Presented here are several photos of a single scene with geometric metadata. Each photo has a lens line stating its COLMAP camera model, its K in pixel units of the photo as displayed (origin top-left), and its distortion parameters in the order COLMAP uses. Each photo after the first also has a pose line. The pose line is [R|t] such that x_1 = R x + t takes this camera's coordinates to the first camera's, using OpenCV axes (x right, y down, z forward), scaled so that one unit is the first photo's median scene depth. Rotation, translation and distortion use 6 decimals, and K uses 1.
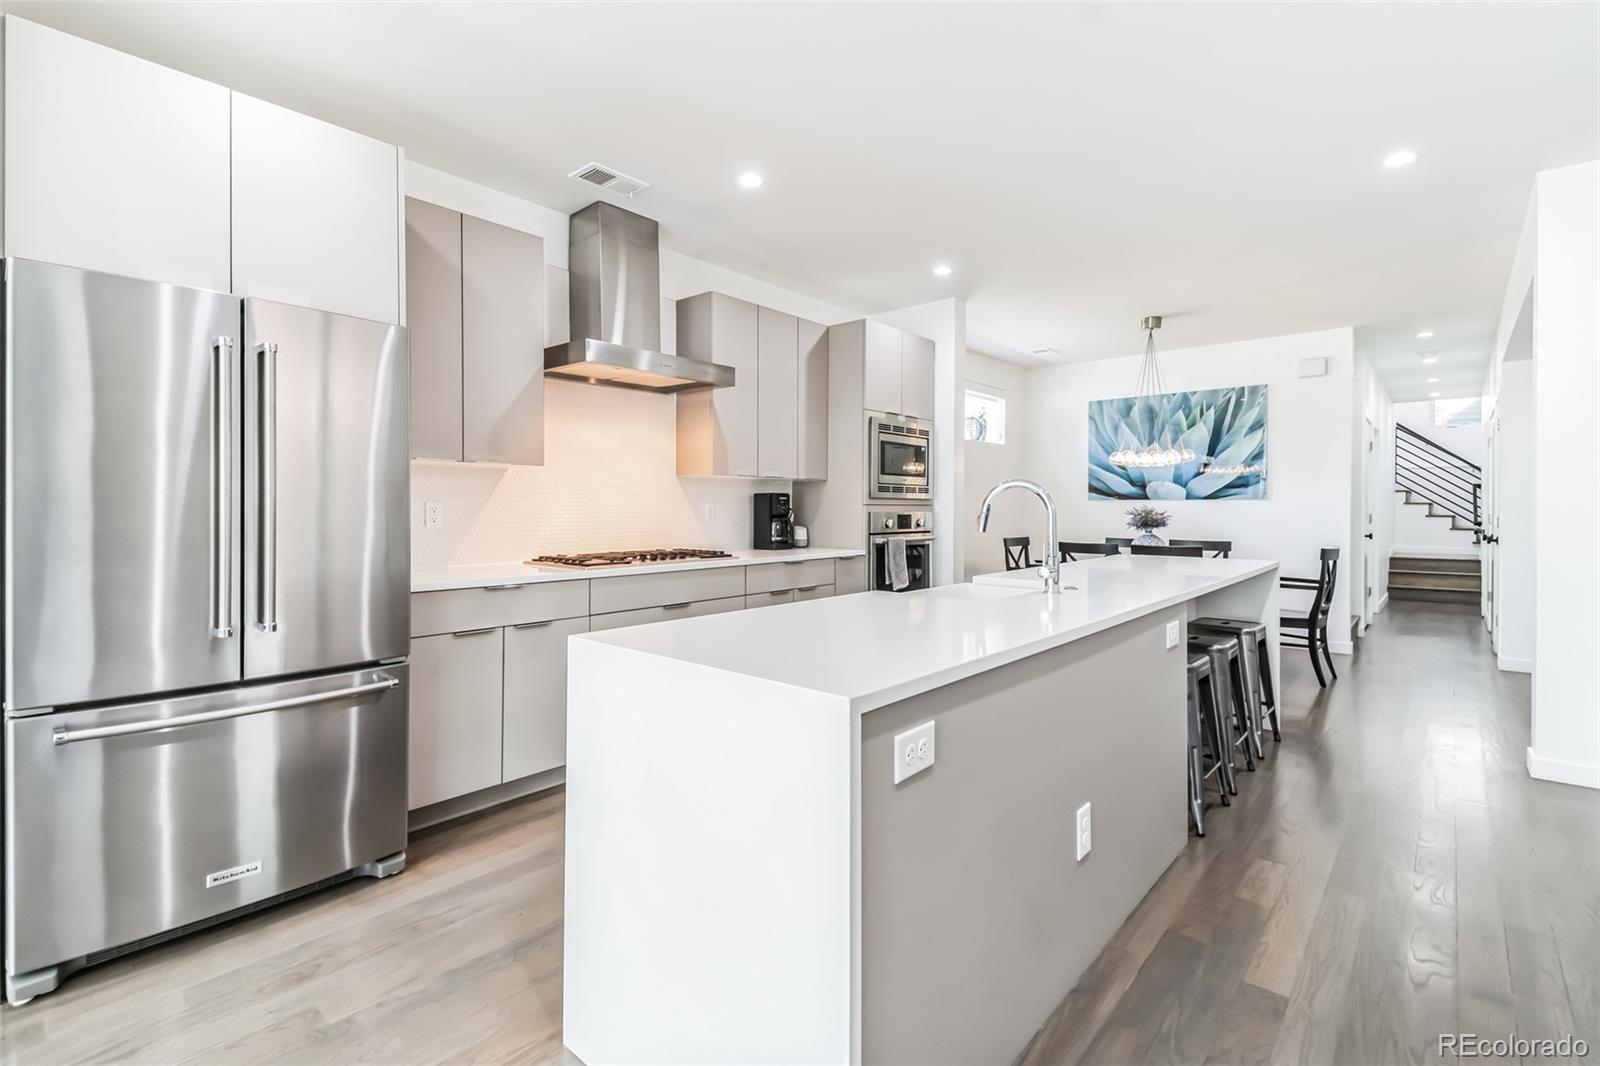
lens RADIAL K [[740.9, 0, 788.0], [0, 740.9, 524.6], [0, 0, 1]] dist [0.007799, -0.003881]
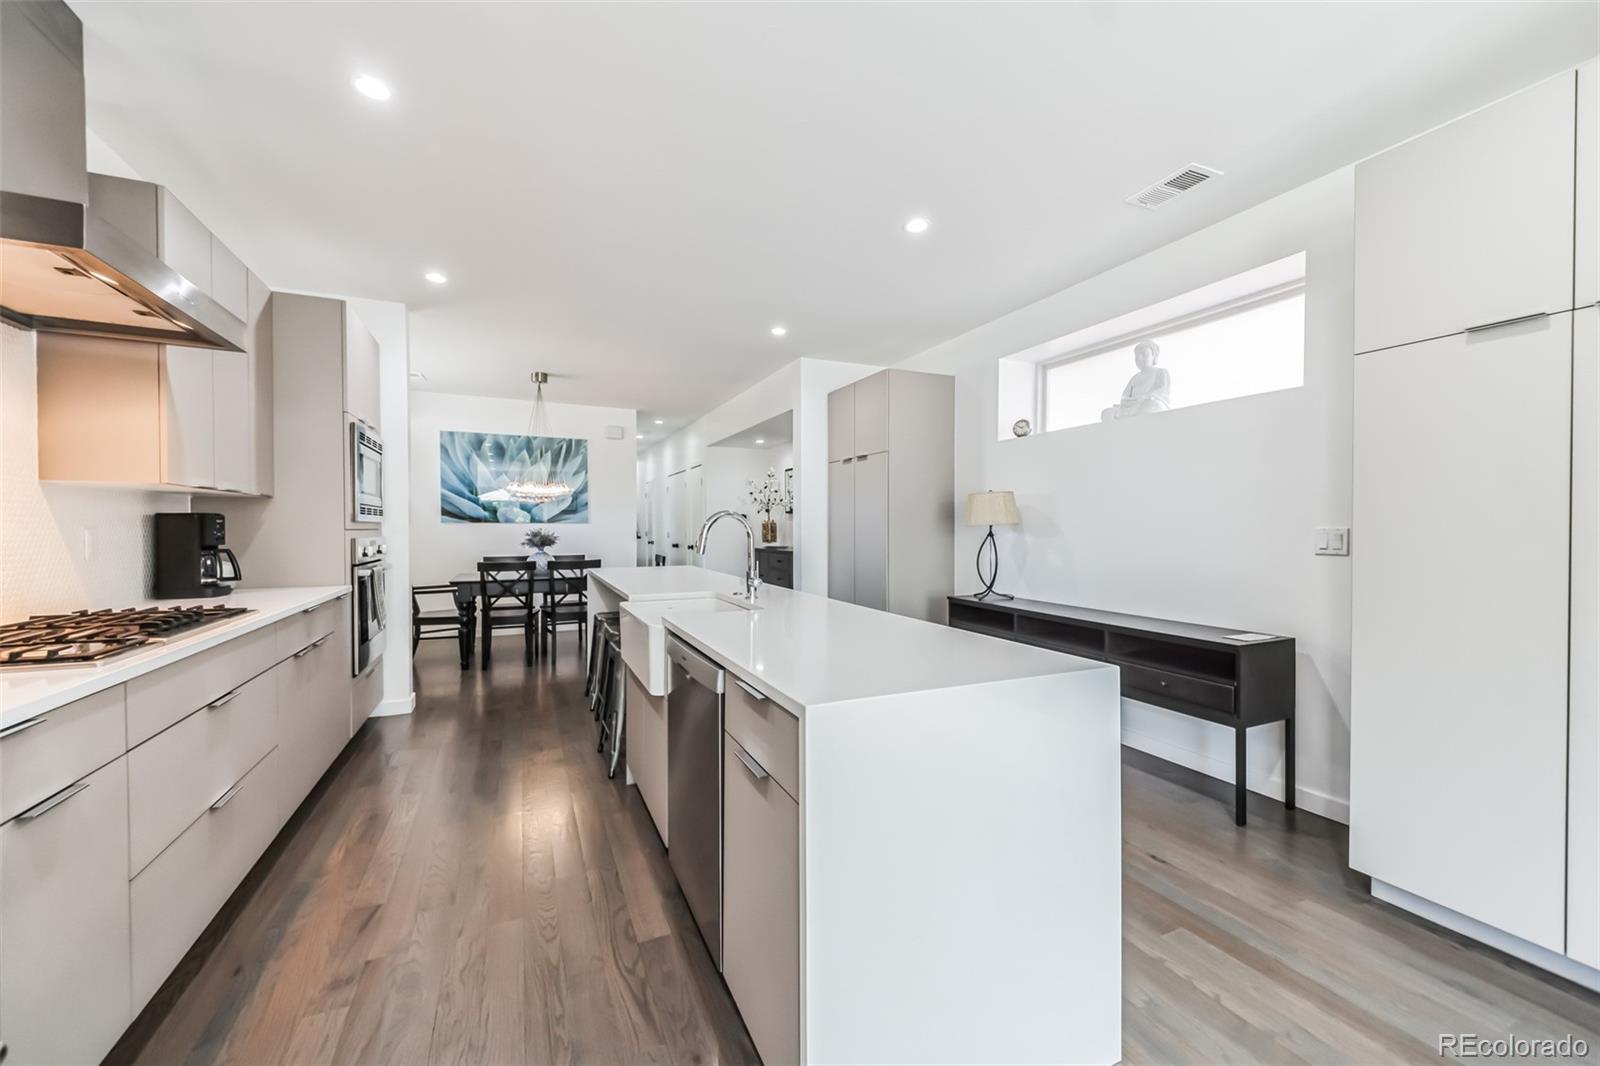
lens RADIAL K [[609.5, 0, 783.7], [0, 609.5, 534.3], [0, 0, 1]] dist [0.027053, -0.000554]
pose [[0.409850, -0.012284, 0.912070, -0.224473], [0.020187, 0.999787, 0.004394, -0.010337], [-0.911930, 0.016611, 0.410010, 0.196319]]
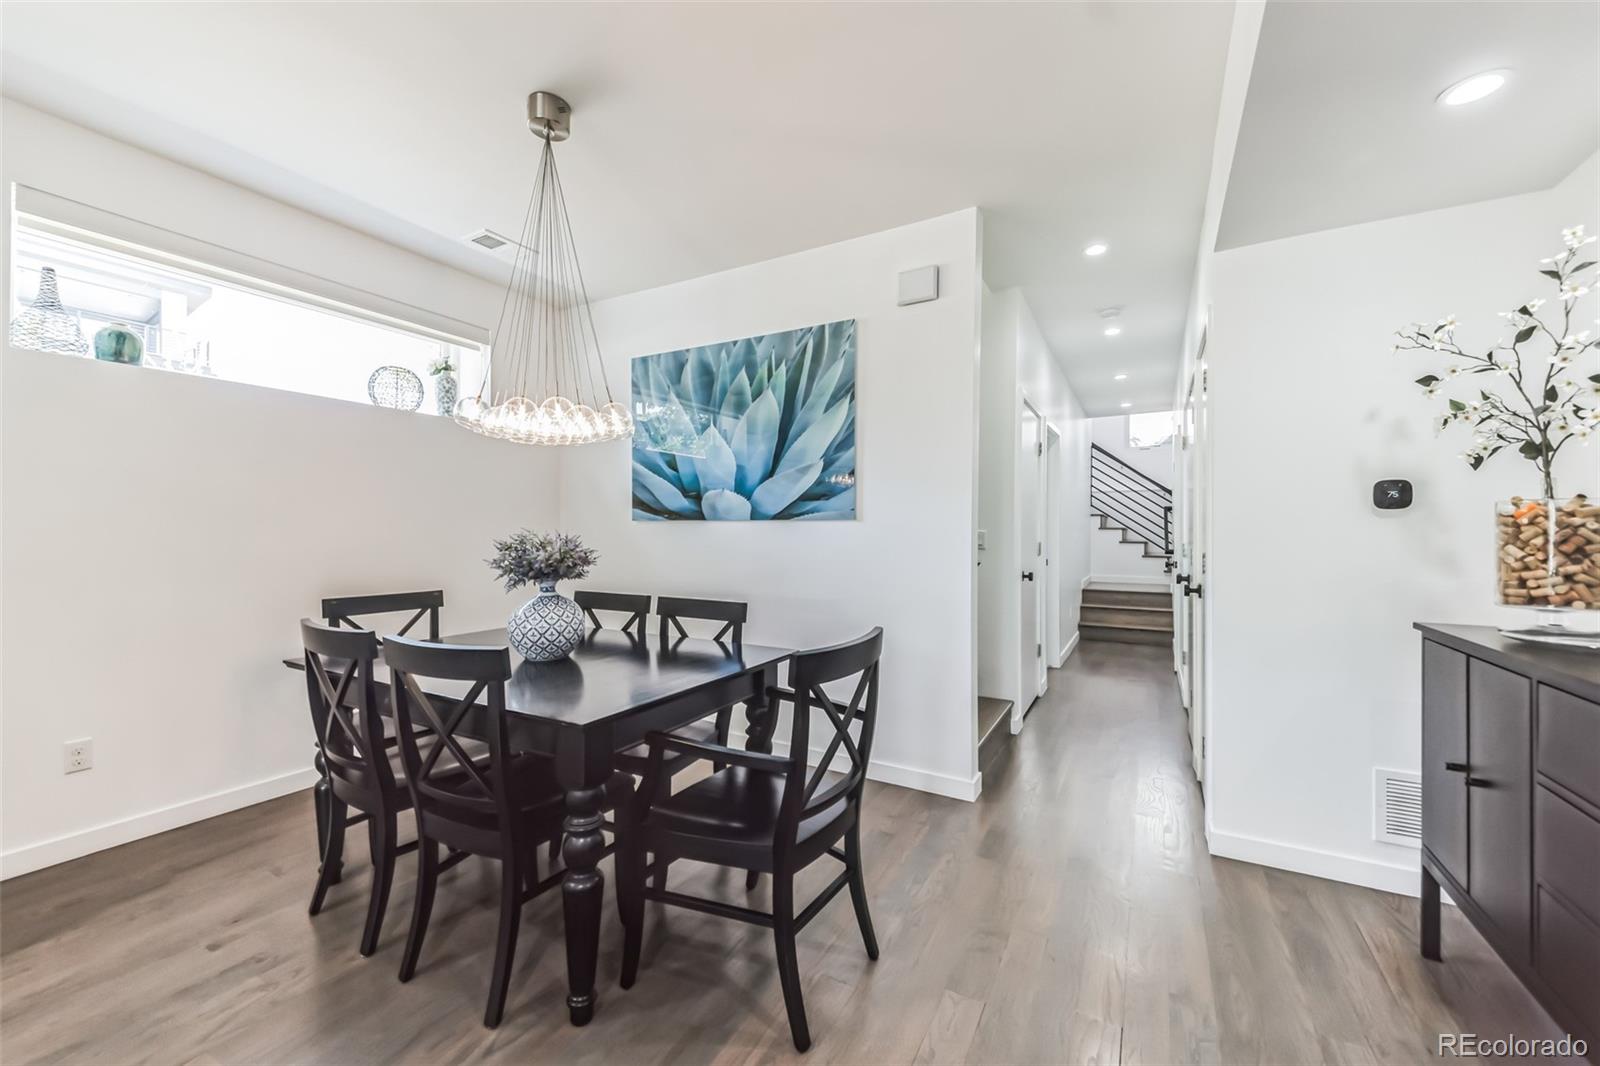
lens RADIAL K [[609.5, 0, 806.1], [0, 609.5, 540.5], [0, 0, 1]] dist [0.027053, -0.000554]
pose [[0.976770, 0.001844, 0.214283, 0.476566], [-0.000887, 0.999989, -0.004562, -0.014768], [-0.214289, 0.004266, 0.976761, 0.515481]]
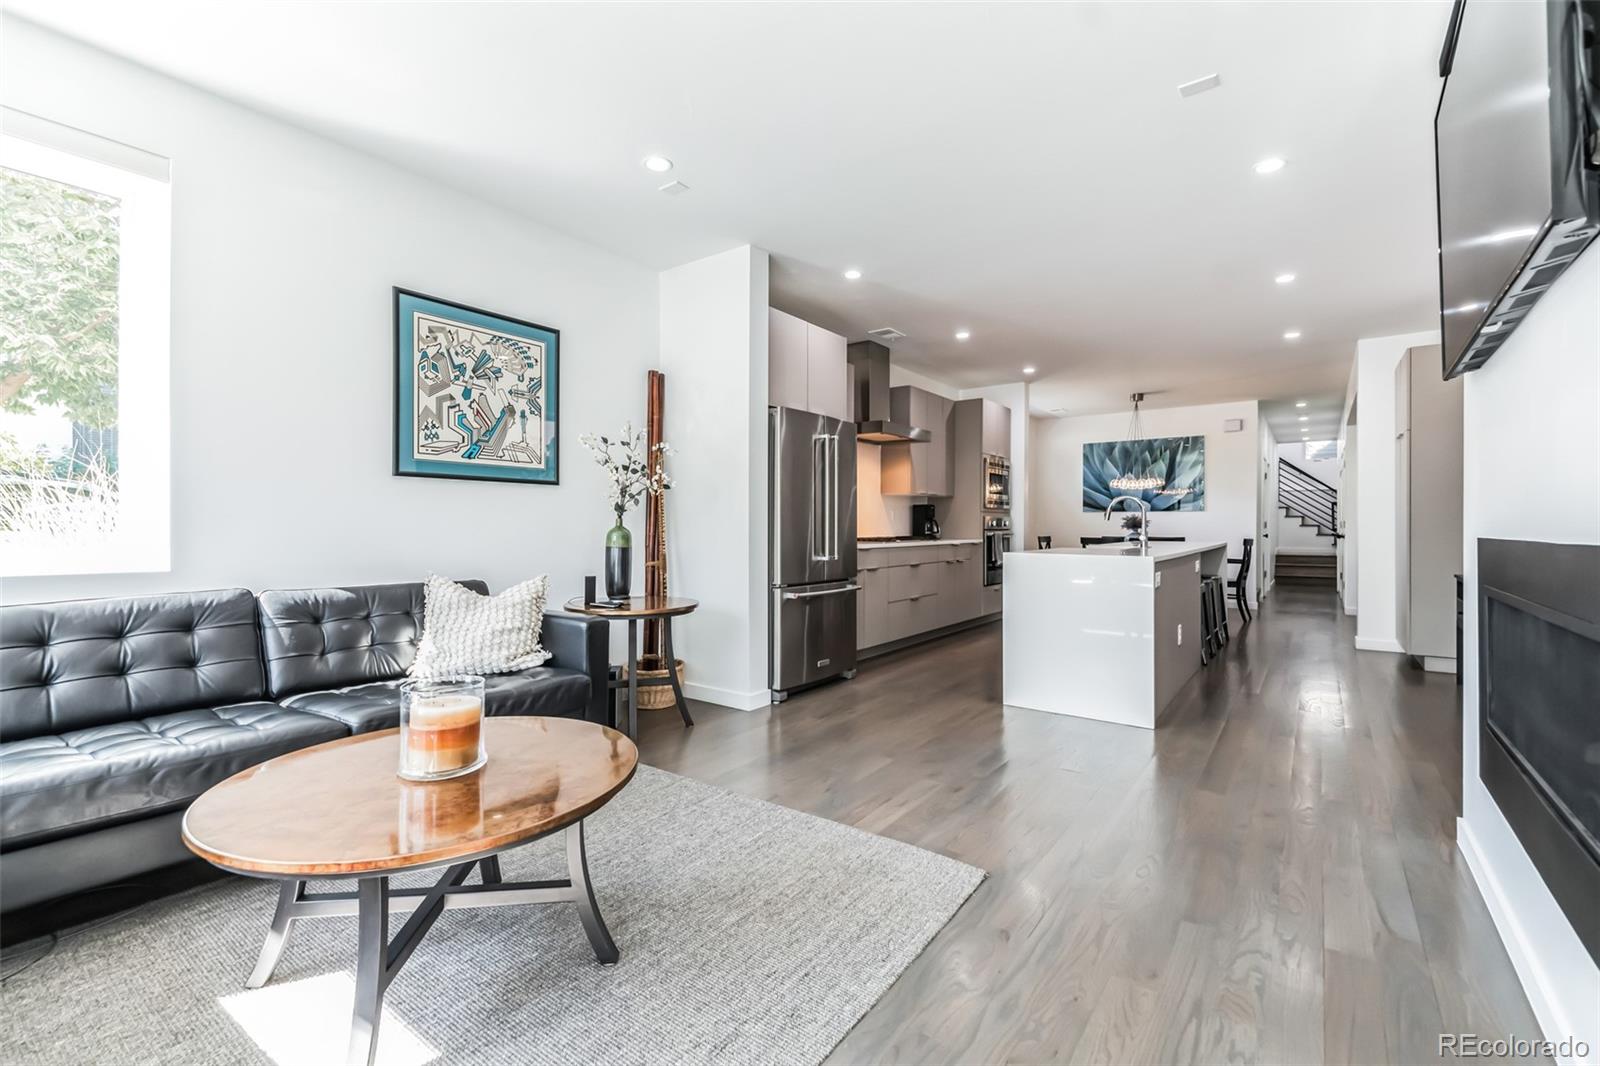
lens RADIAL K [[709.6, 0, 783.9], [0, 709.6, 540.4], [0, 0, 1]] dist [0.010616, -0.001355]
pose [[0.996268, -0.002271, 0.086281, -0.323823], [0.002608, 0.999989, -0.003796, 0.028656], [-0.086271, 0.004007, 0.996264, -0.363031]]
